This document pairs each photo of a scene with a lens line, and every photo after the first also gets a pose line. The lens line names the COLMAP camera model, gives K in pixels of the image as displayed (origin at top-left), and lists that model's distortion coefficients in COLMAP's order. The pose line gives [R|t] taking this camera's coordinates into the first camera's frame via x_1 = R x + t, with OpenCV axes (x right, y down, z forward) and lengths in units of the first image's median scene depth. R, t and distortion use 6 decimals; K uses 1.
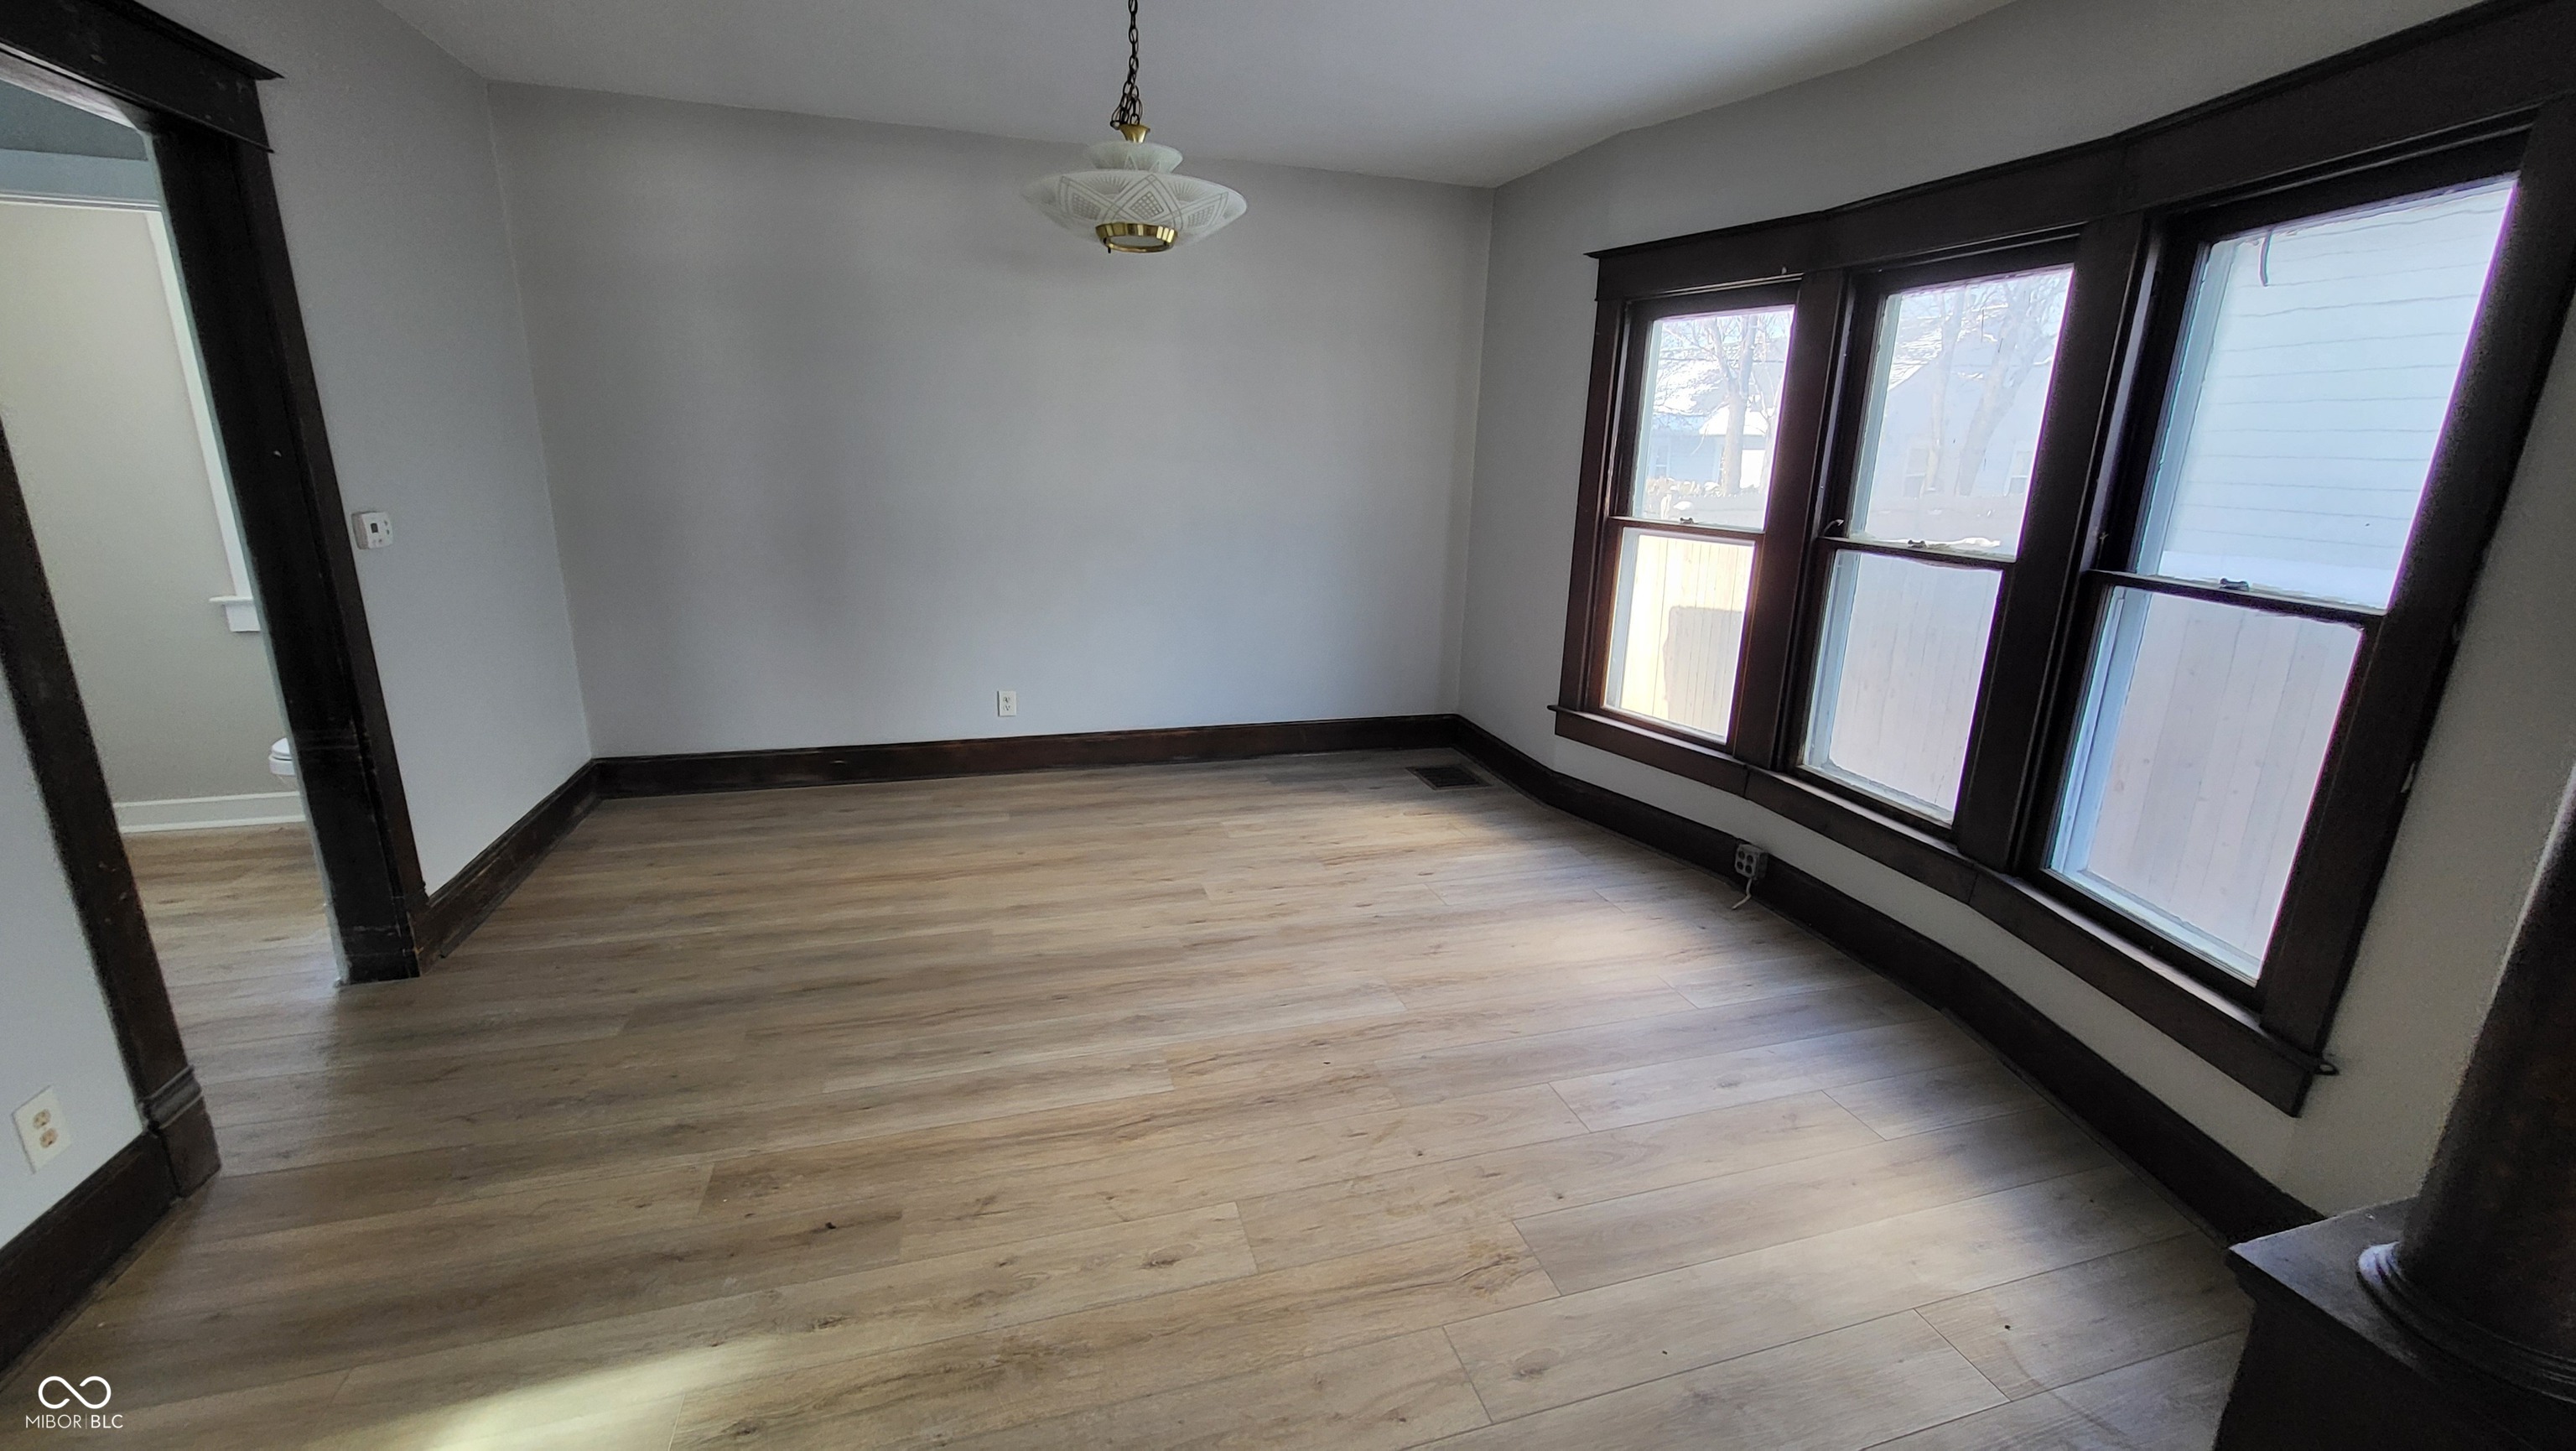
lens RADIAL K [[1014.7, 0, 1290.0], [0, 1014.7, 714.2], [0, 0, 1]] dist [0.001888, -0.000117]
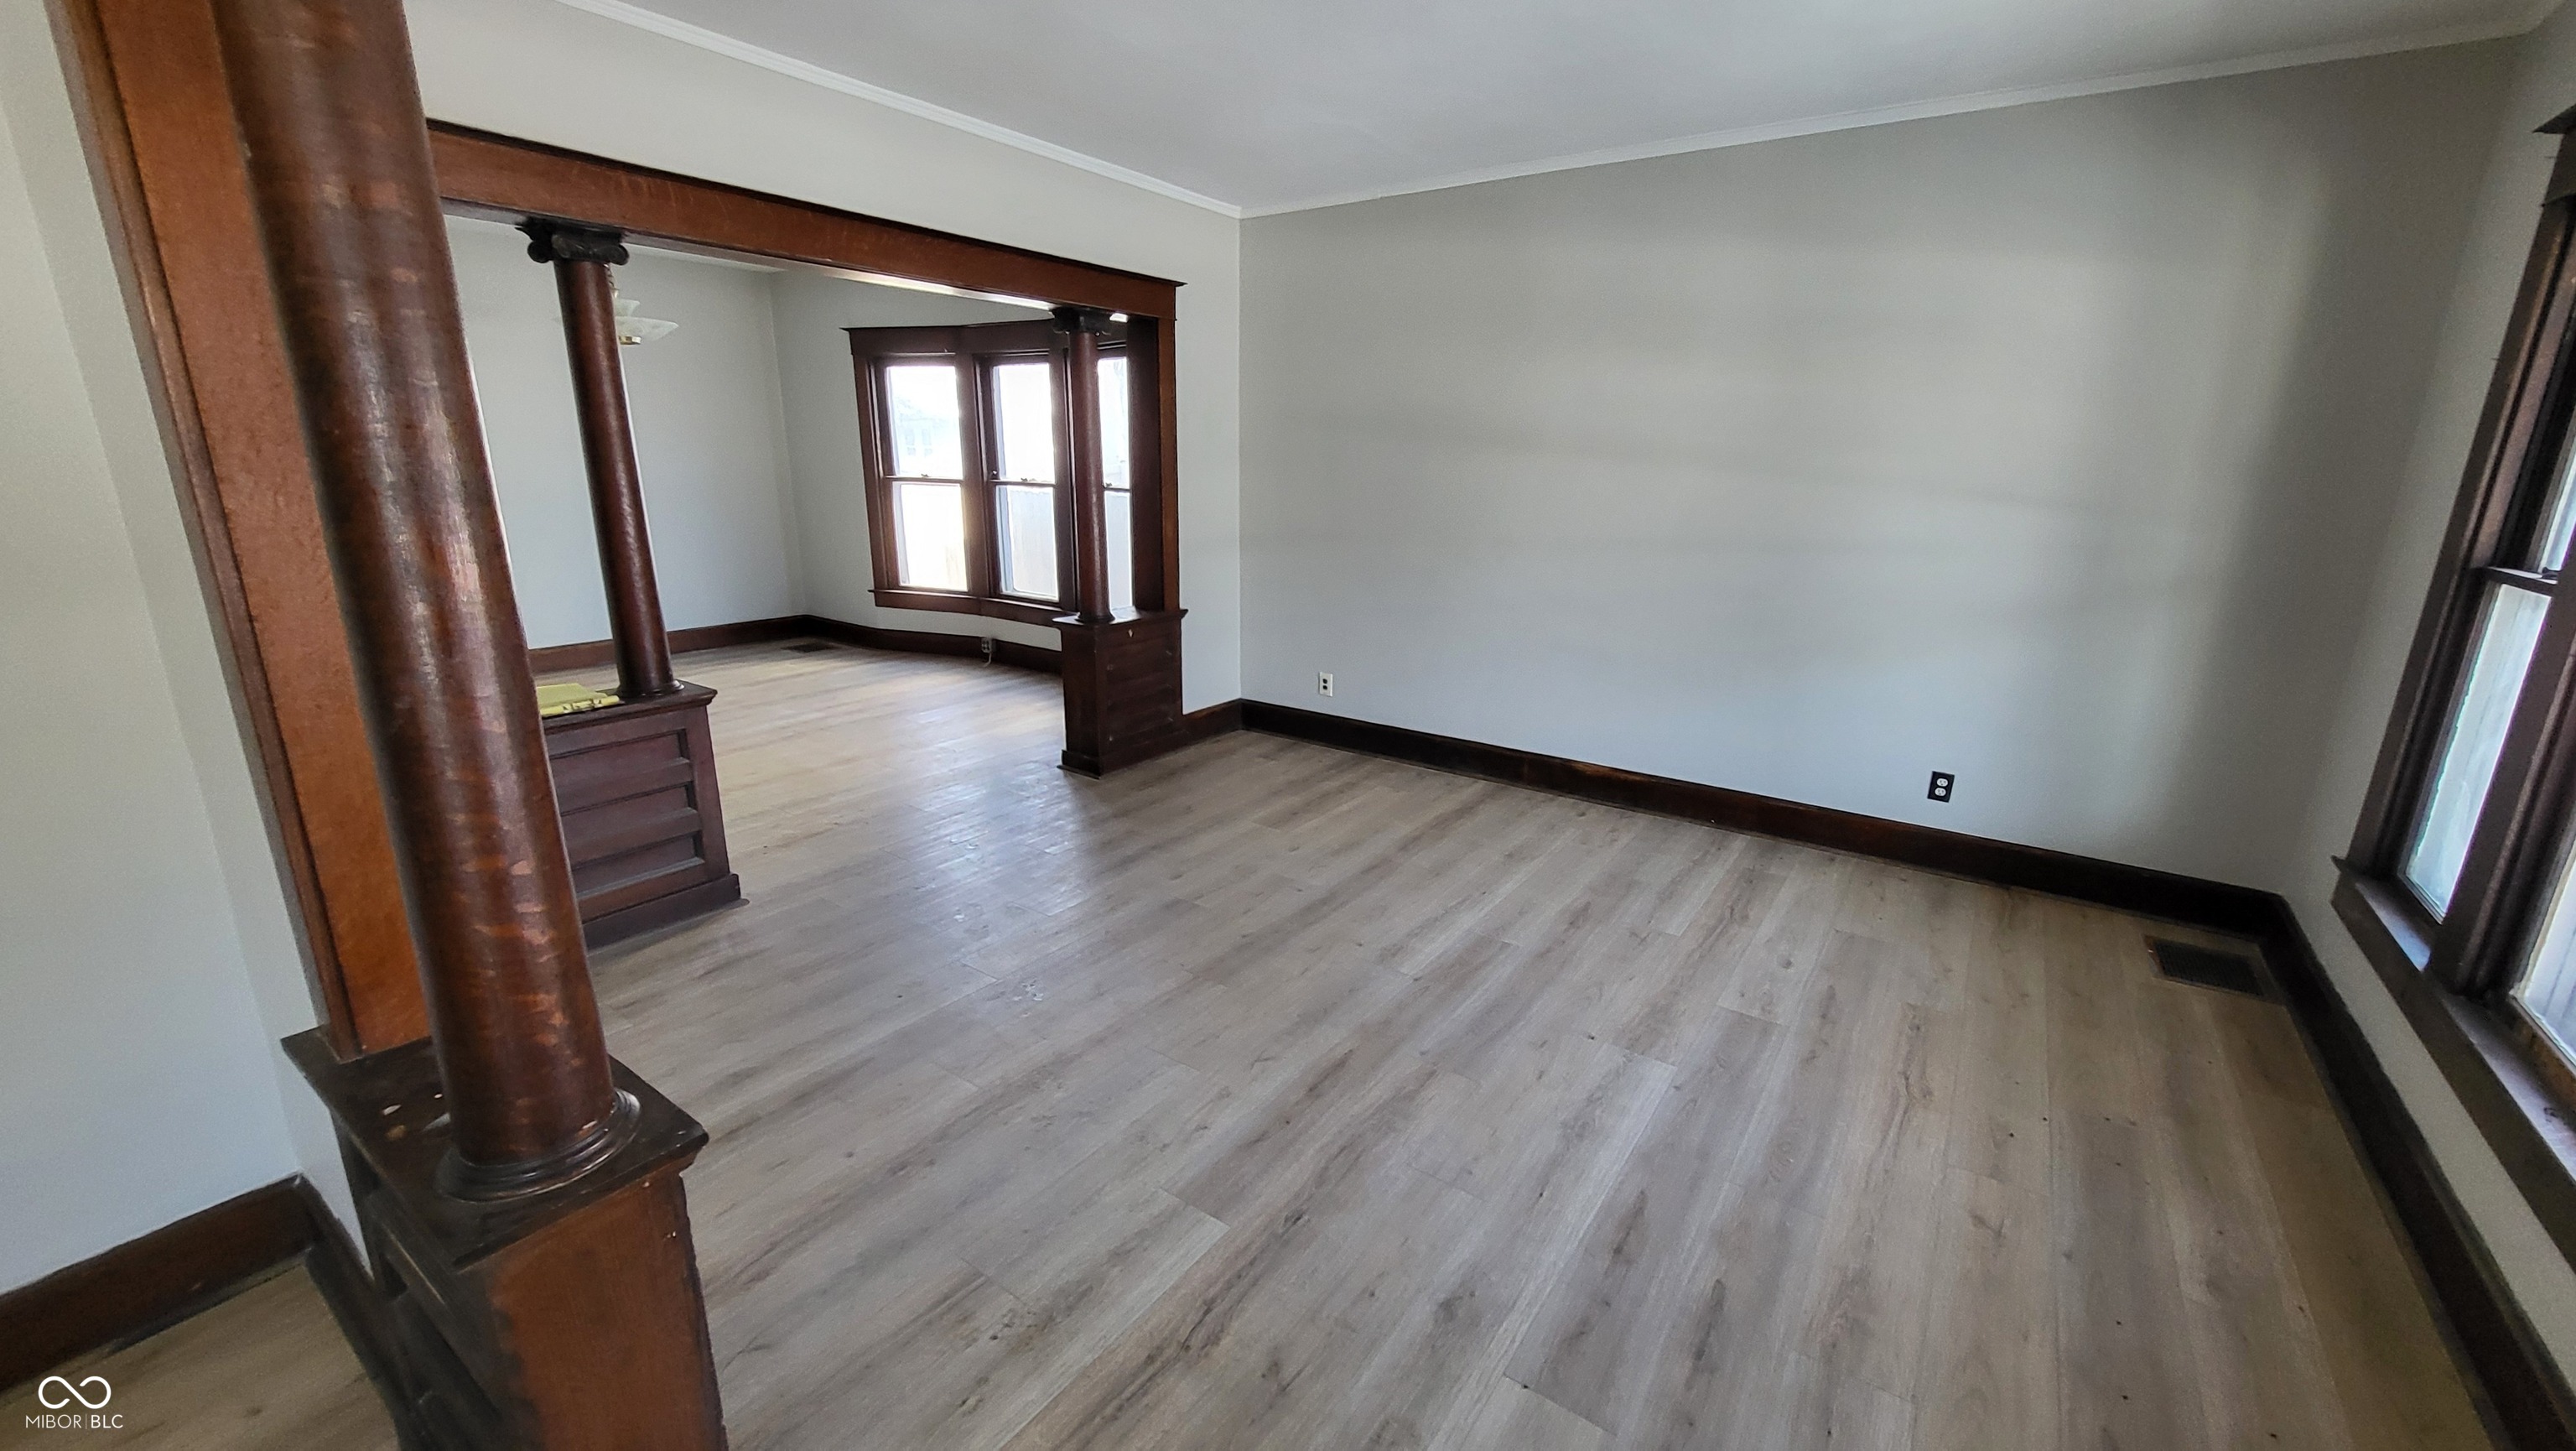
lens RADIAL K [[1014.7, 0, 1290.0], [0, 1014.7, 714.2], [0, 0, 1]] dist [0.001888, -0.000117]
pose [[0.787448, -0.174290, 0.591226, -0.267956], [0.164918, 0.983794, 0.070364, 0.223959], [-0.593908, 0.042096, 0.803431, -0.900700]]
